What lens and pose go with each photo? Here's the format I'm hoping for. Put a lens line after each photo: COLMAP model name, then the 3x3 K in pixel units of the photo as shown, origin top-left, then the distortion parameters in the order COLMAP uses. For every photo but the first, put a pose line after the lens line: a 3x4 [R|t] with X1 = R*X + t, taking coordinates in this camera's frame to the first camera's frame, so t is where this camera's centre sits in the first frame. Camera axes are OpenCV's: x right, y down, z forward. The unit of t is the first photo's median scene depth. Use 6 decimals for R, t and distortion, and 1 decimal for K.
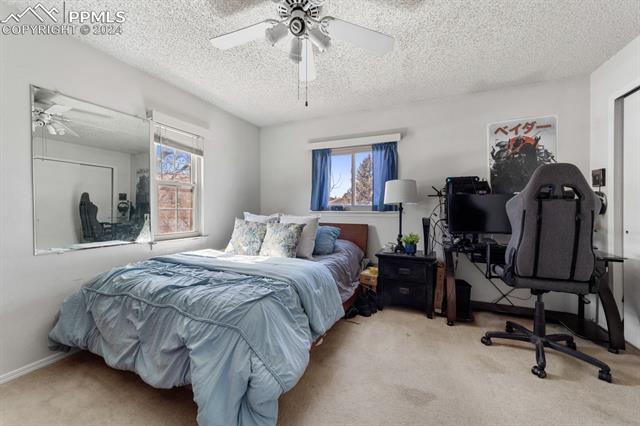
lens RADIAL K [[249.6, 0, 322.1], [0, 249.6, 211.5], [0, 0, 1]] dist [-0.010771, 0.002774]
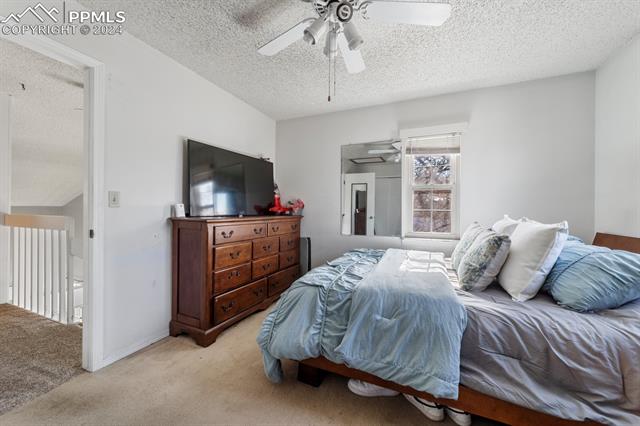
lens RADIAL K [[249.6, 0, 320.4], [0, 249.6, 212.5], [0, 0, 1]] dist [-0.010771, 0.002774]
pose [[-0.029603, -0.000097, -0.999562, 0.453397], [-0.014011, 0.999902, 0.000318, 0.003128], [0.999464, 0.014015, -0.029602, 0.525857]]
